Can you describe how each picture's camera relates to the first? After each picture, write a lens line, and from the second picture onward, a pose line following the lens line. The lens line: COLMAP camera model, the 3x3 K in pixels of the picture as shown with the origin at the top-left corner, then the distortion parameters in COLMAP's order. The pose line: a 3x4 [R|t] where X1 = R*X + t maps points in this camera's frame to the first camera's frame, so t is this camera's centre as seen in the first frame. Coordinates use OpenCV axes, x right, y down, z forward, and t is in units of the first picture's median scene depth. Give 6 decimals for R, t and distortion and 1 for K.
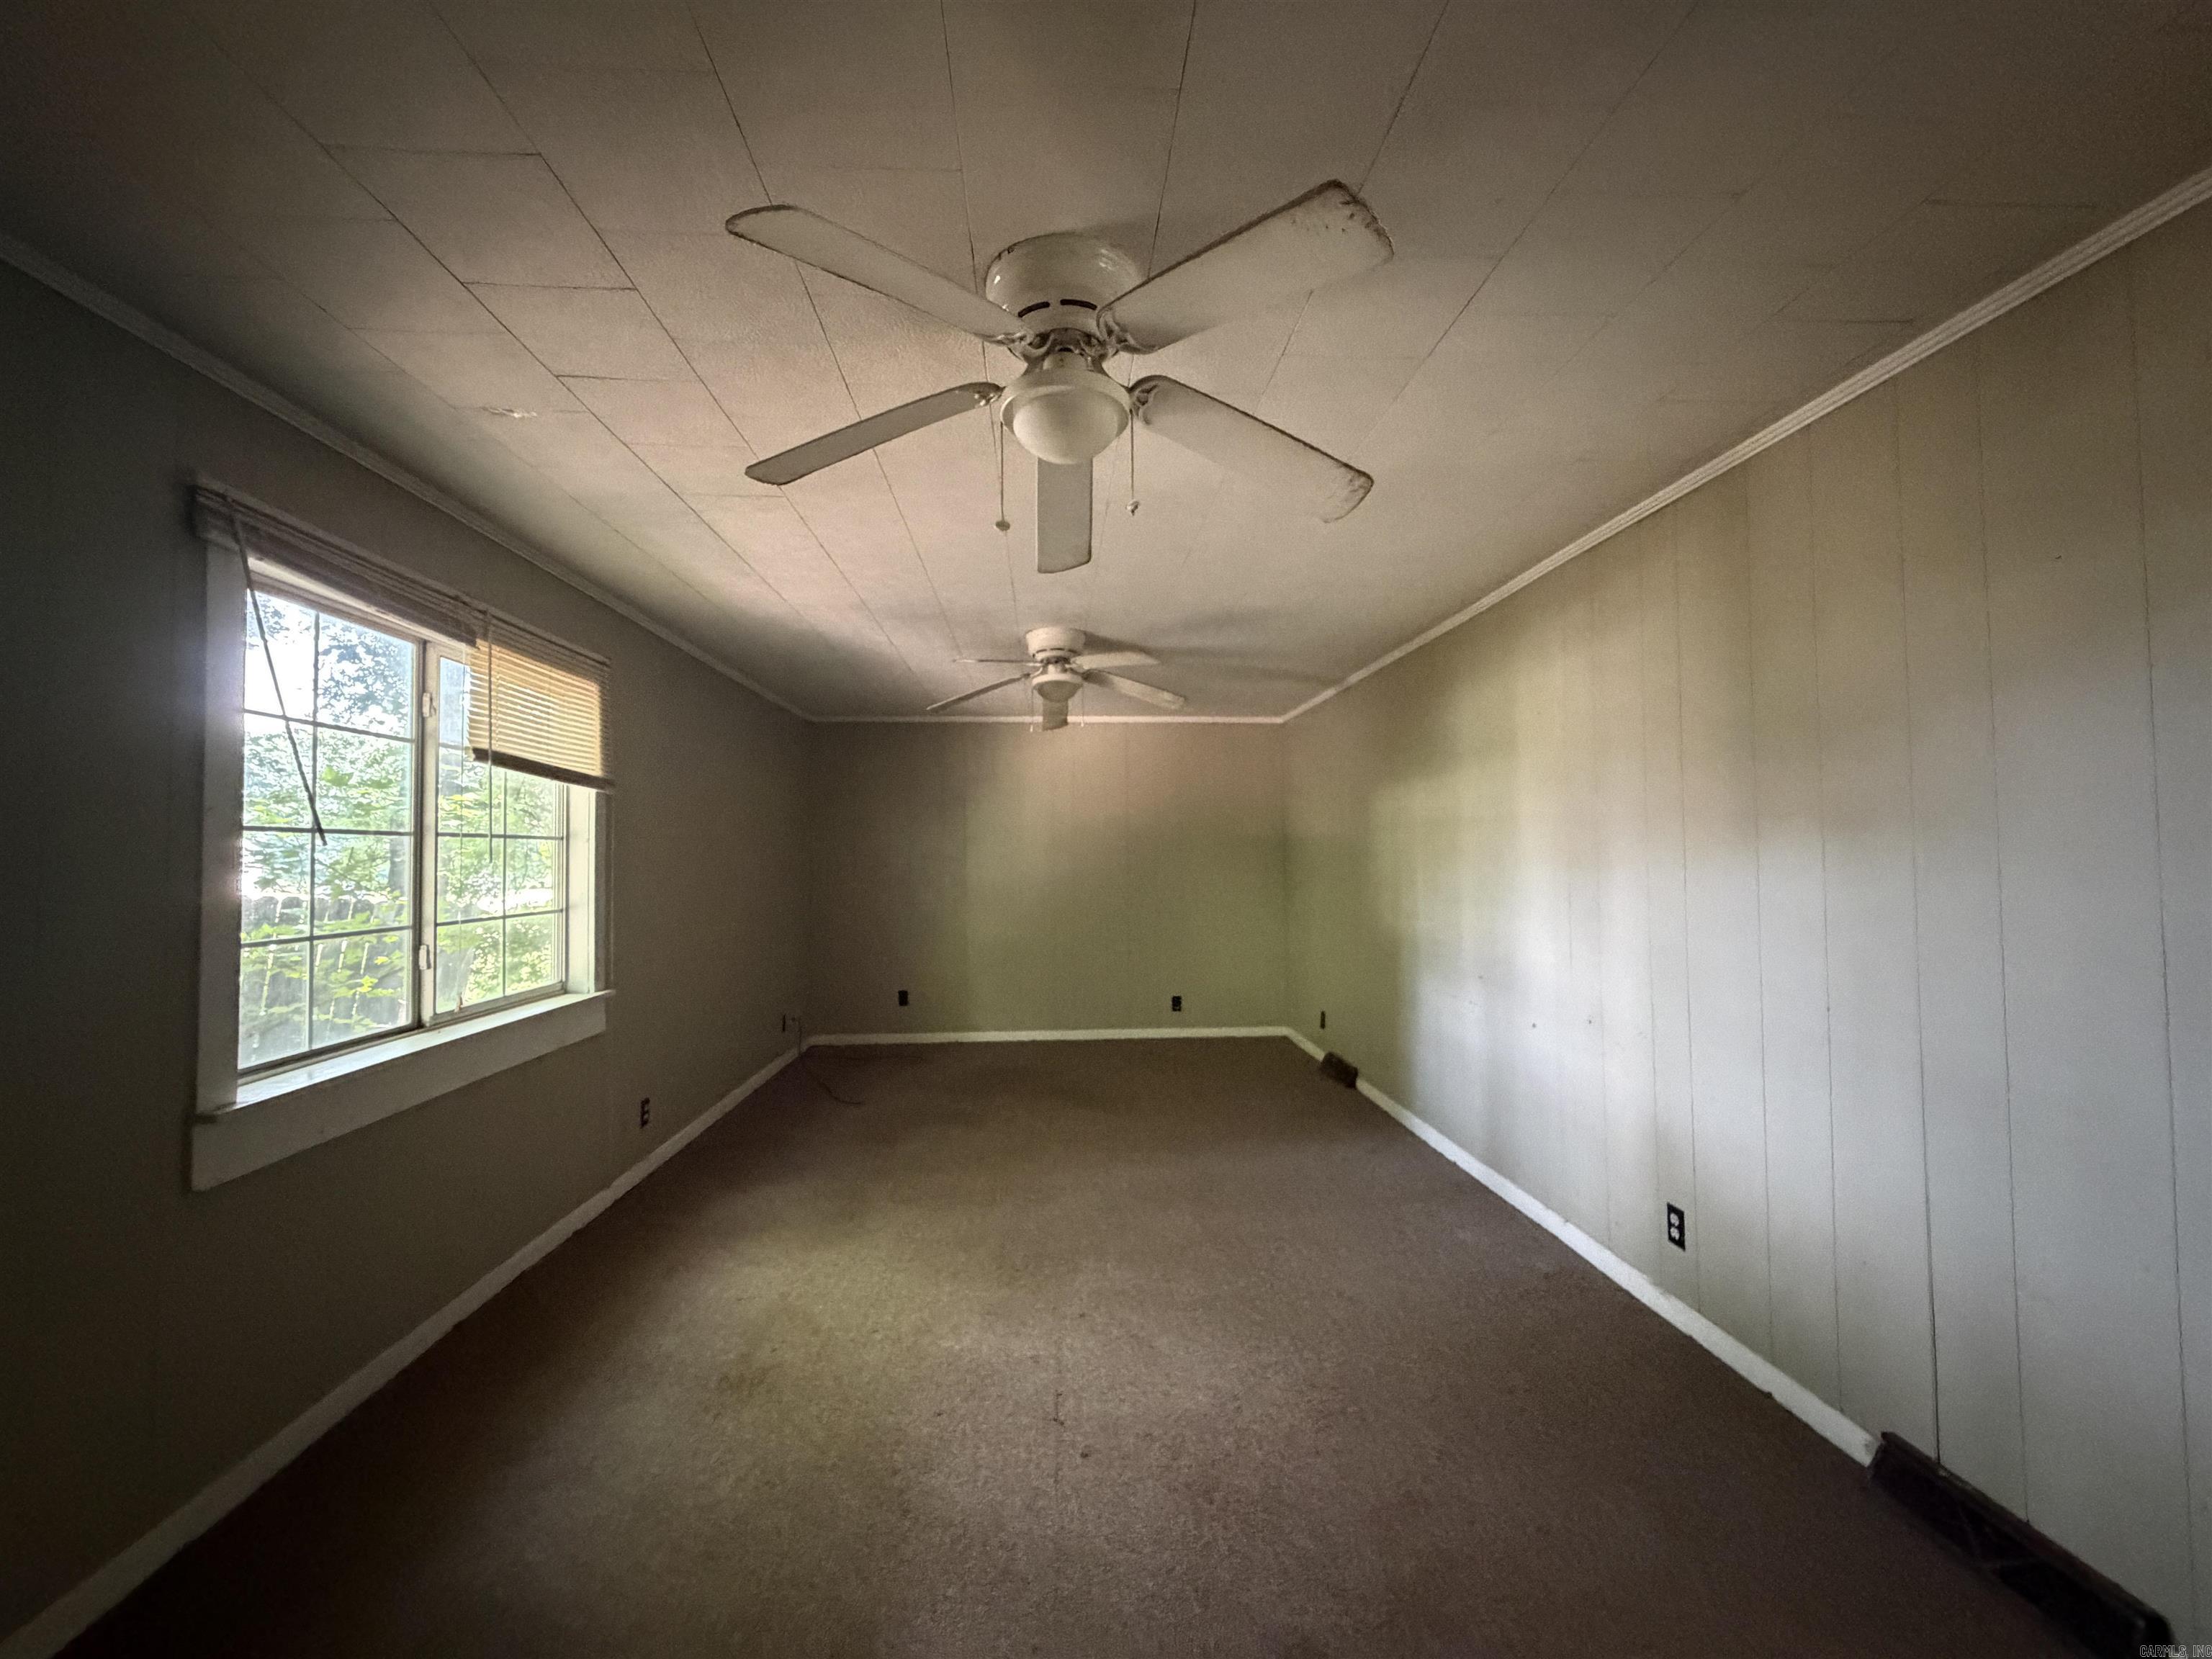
lens RADIAL K [[878.7, 0, 1101.4], [0, 878.7, 830.8], [0, 0, 1]] dist [0.000620, -0.000178]
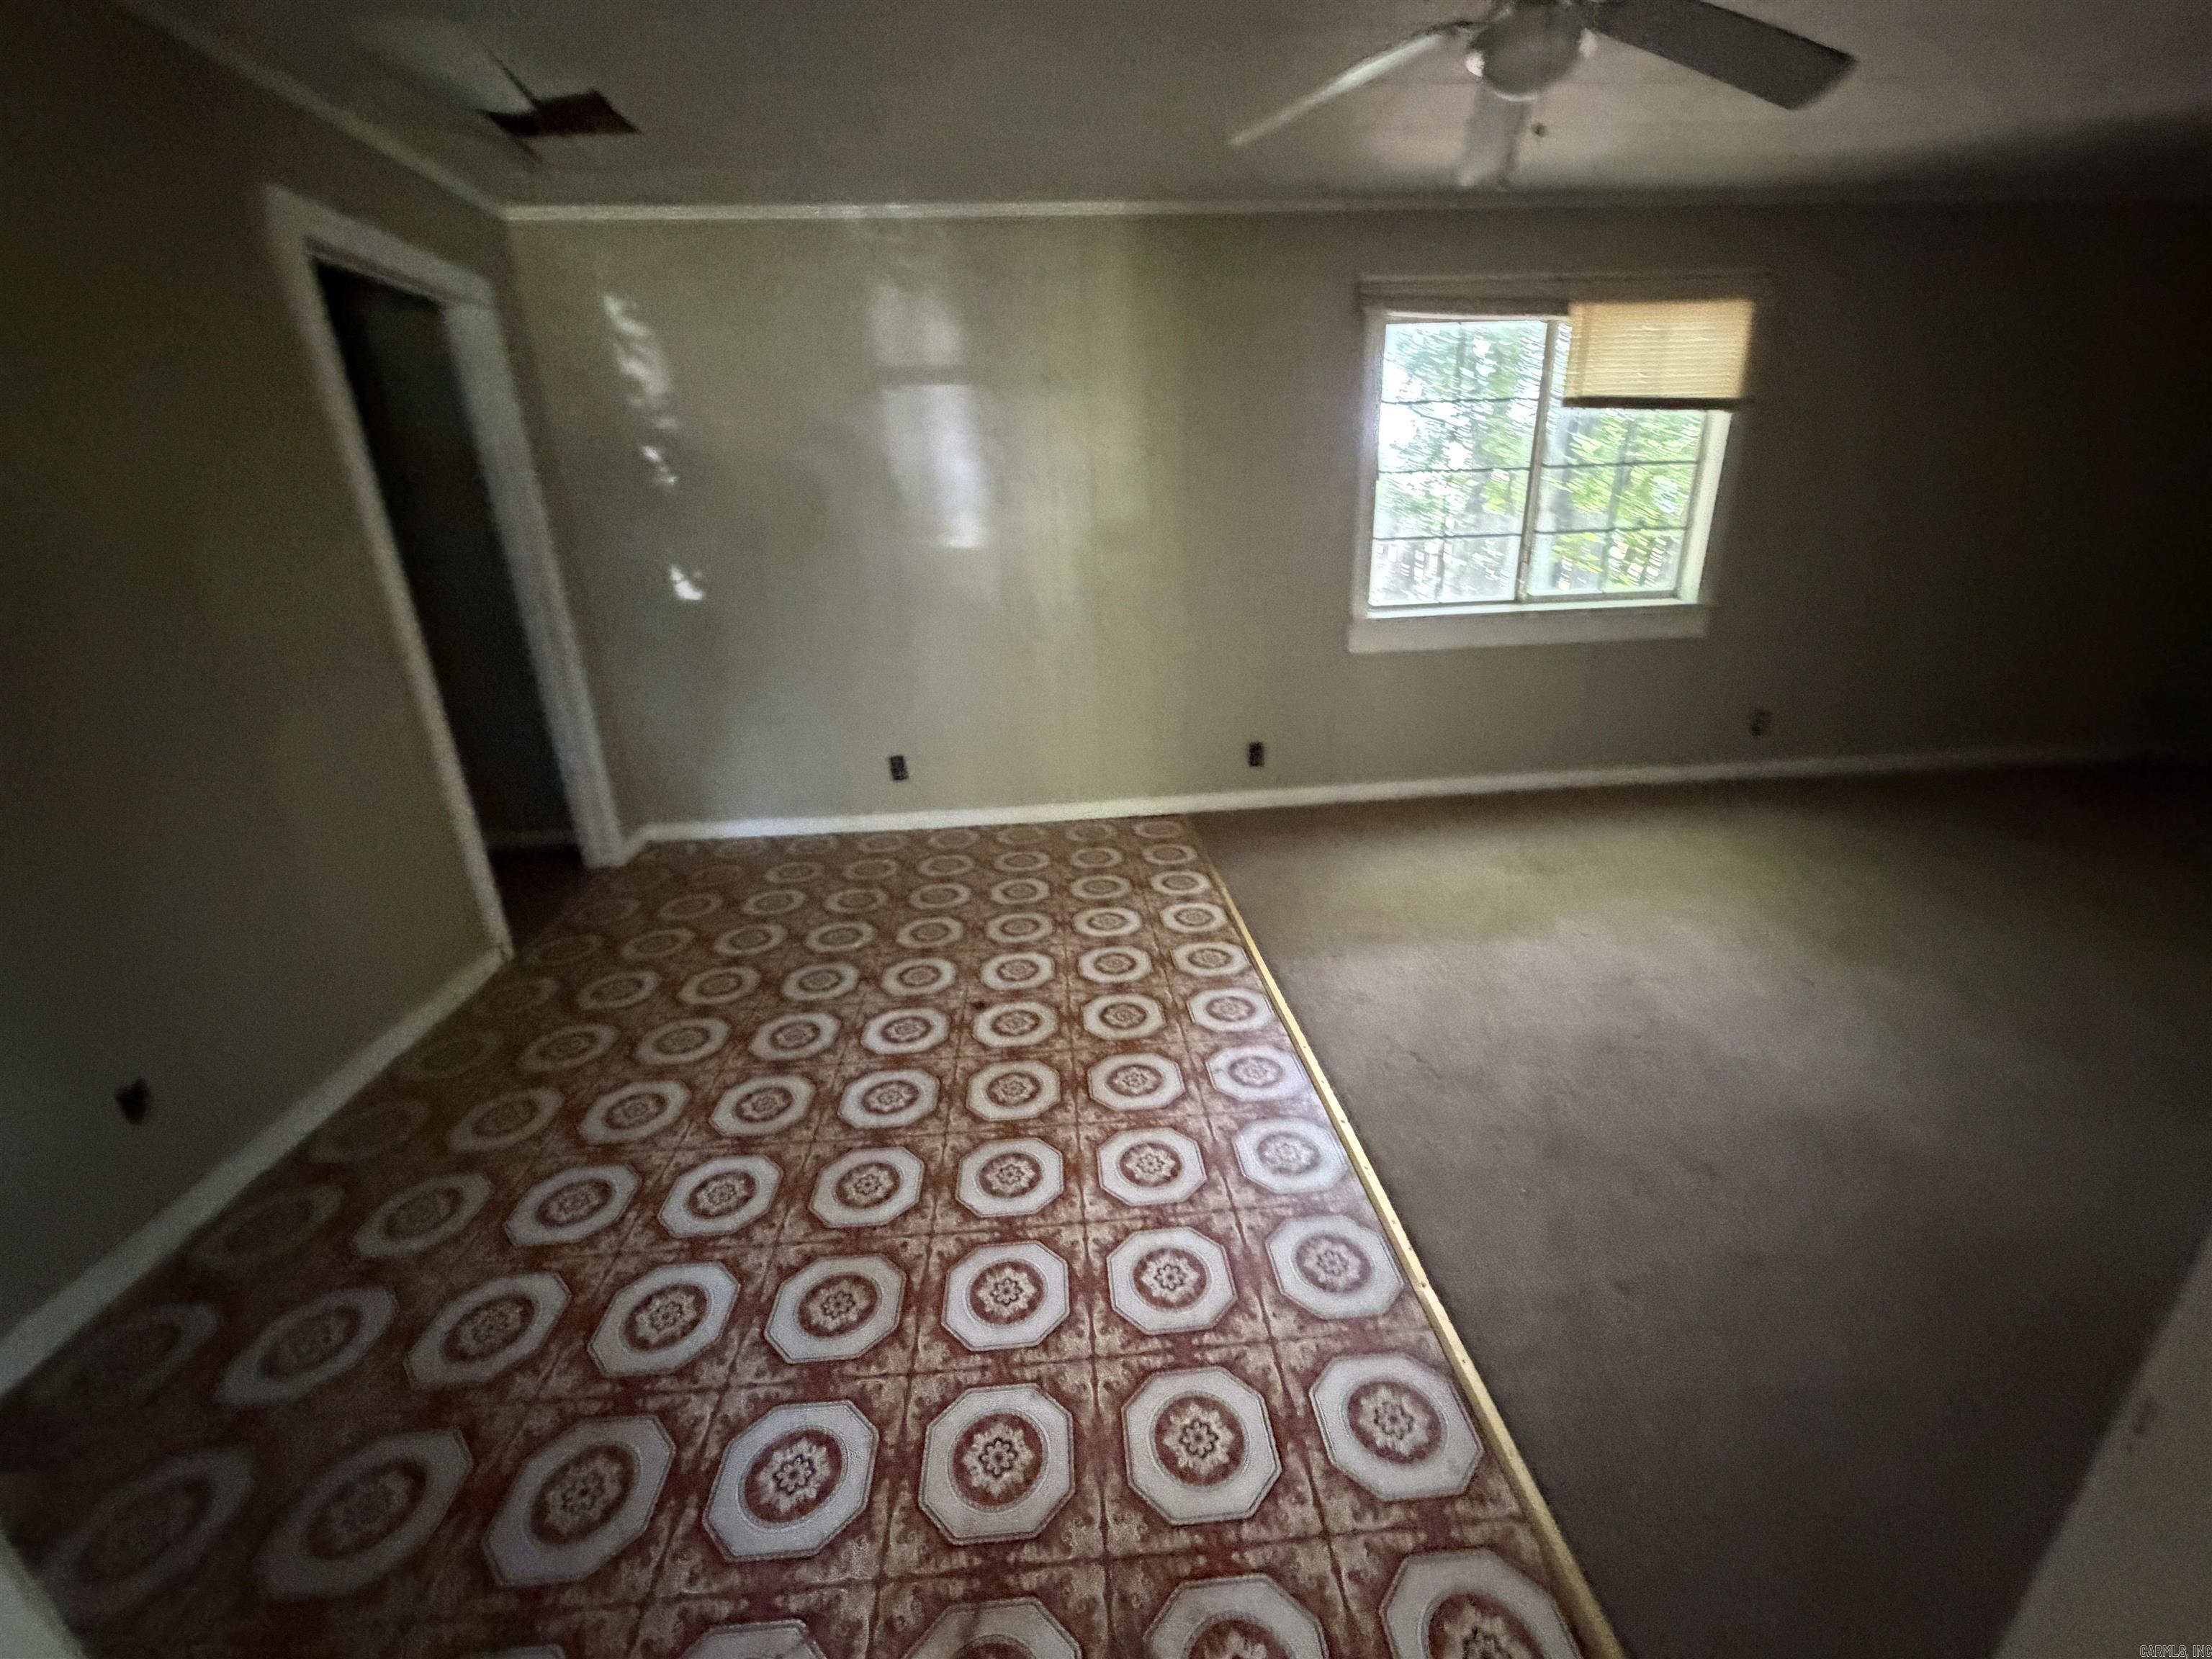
lens RADIAL K [[898.0, 0, 1101.4], [0, 898.0, 867.2], [0, 0, 1]] dist [-0.021282, -0.000059]
pose [[0.005662, 0.375530, -0.926793, 0.741371], [0.072256, 0.924232, 0.374933, 0.009657], [0.997370, -0.069089, -0.021901, 0.227372]]
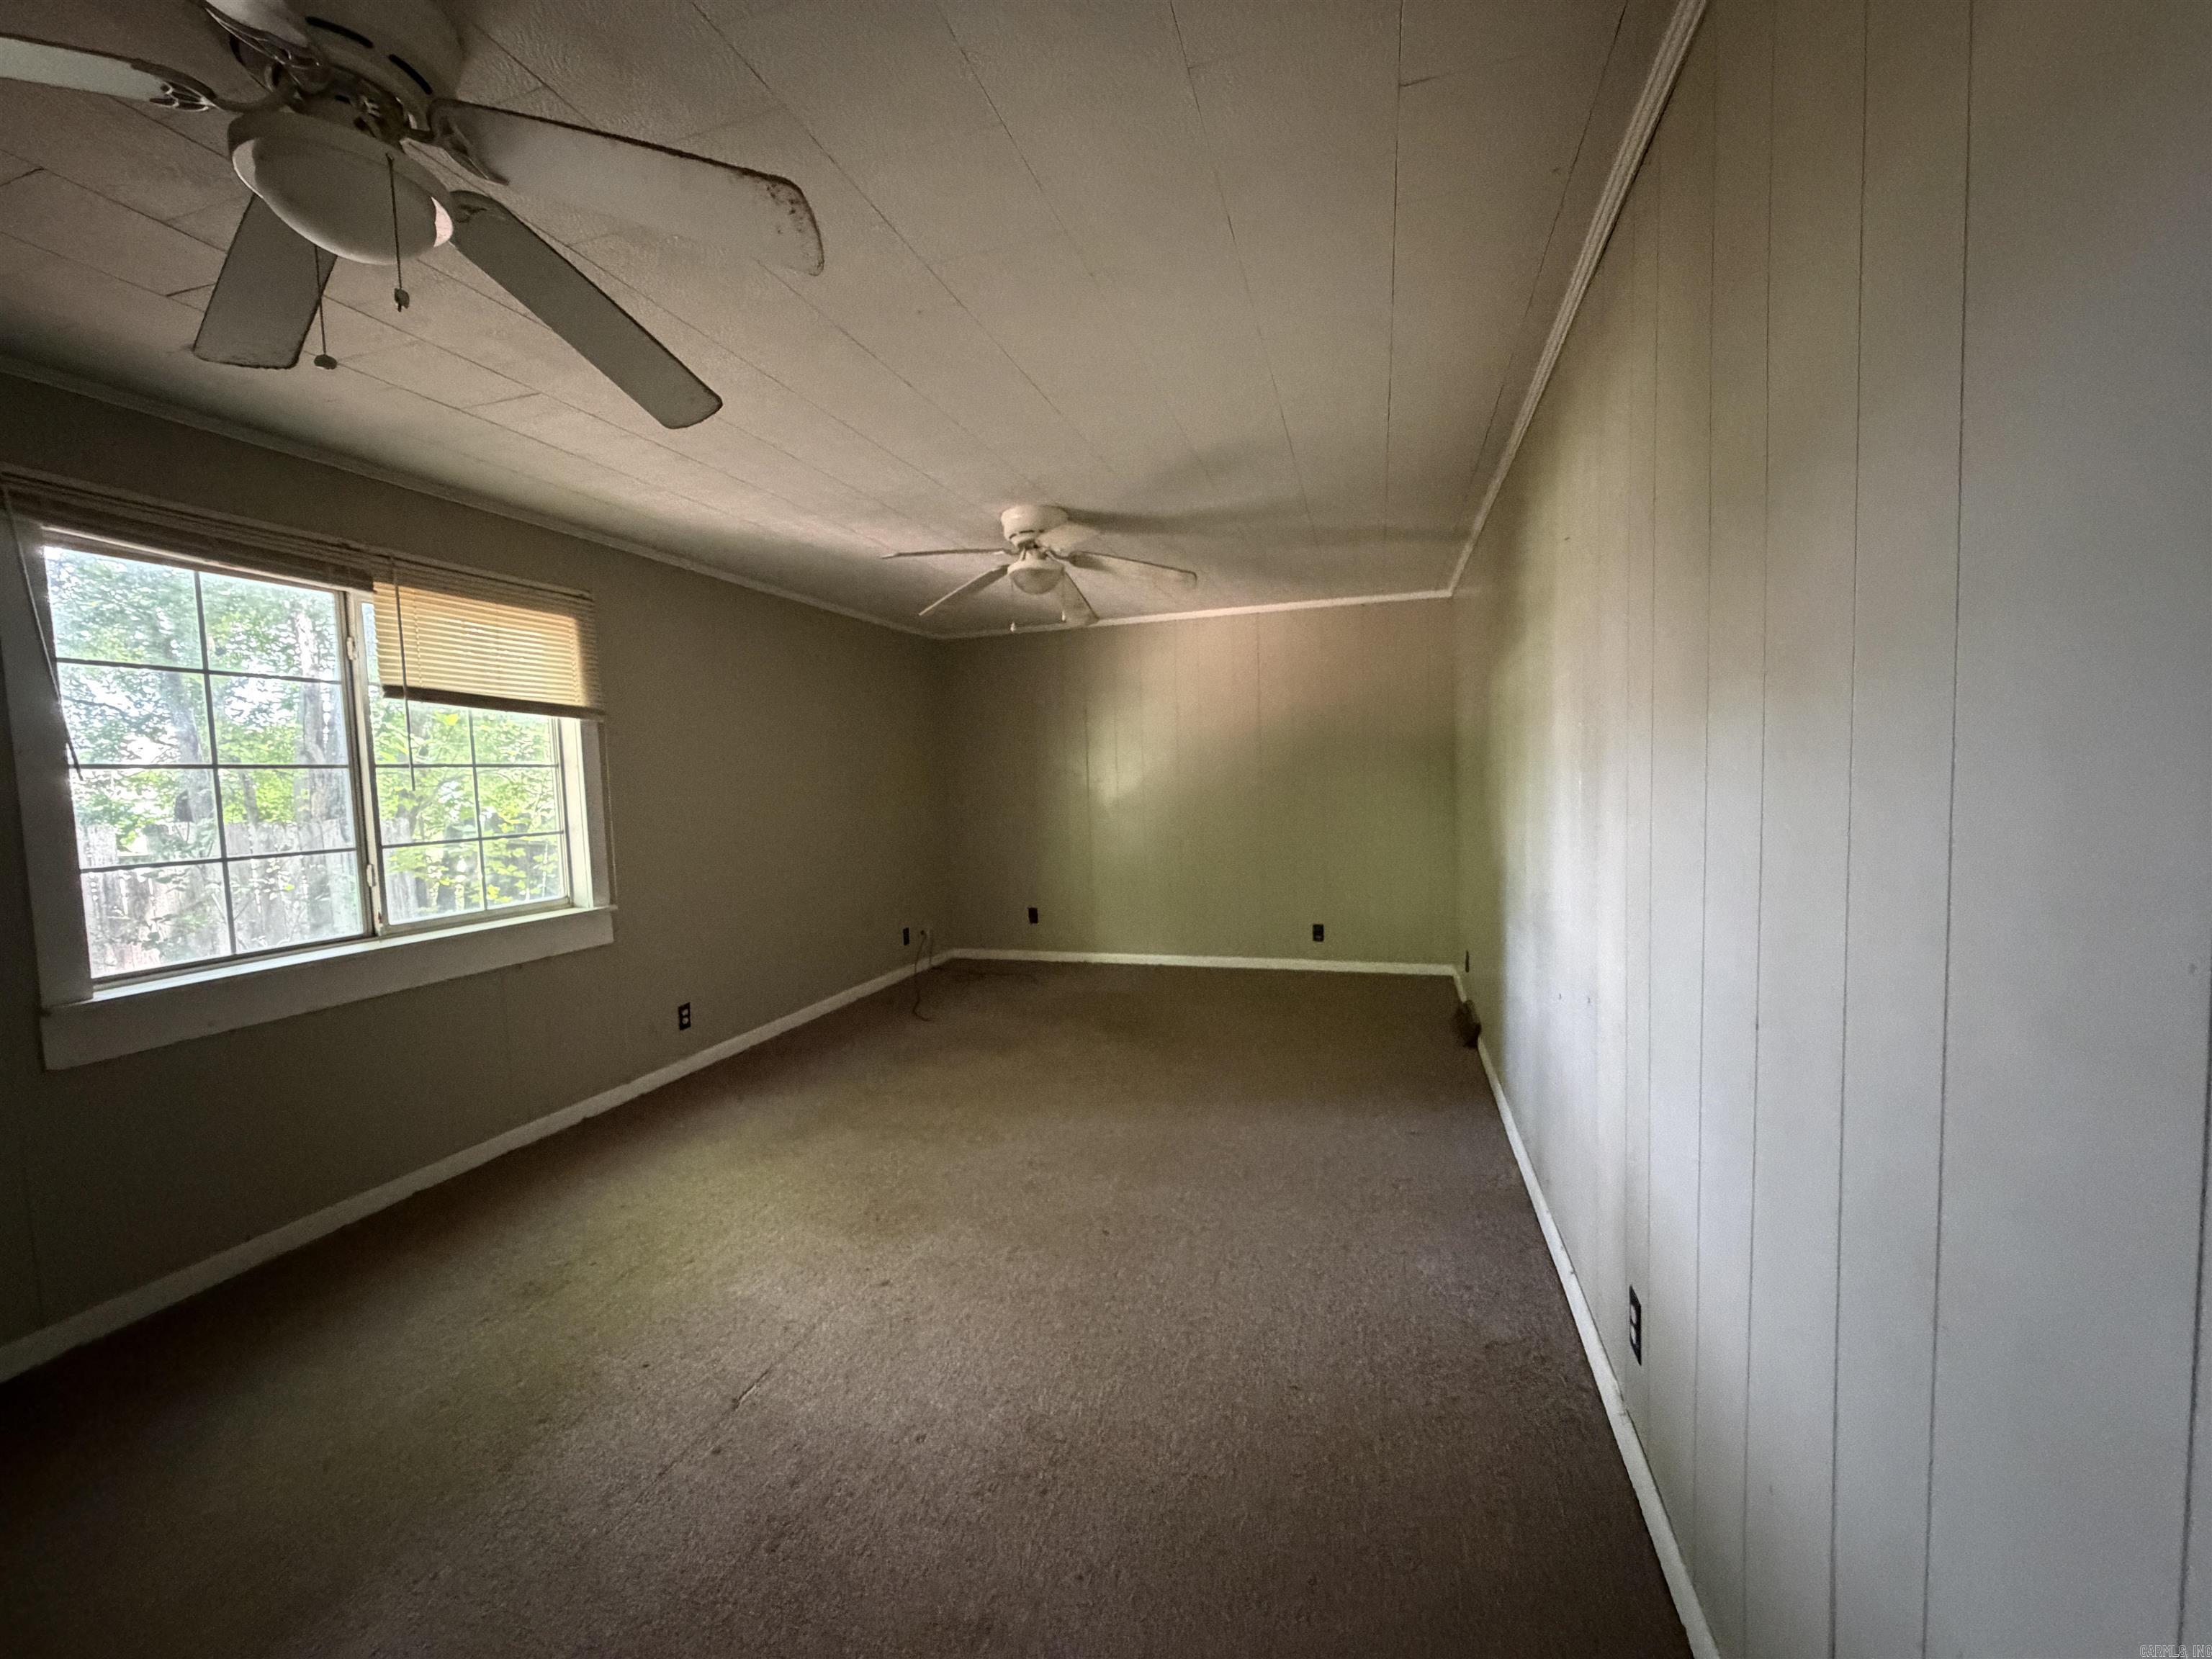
lens RADIAL K [[880.7, 0, 1102.4], [0, 880.7, 836.8], [0, 0, 1]] dist [0.001969, 0.000490]
pose [[0.932777, 0.002466, -0.360444, 0.443789], [0.035776, 0.994406, 0.099385, 0.013171], [0.358673, -0.105599, 0.927471, 0.253226]]
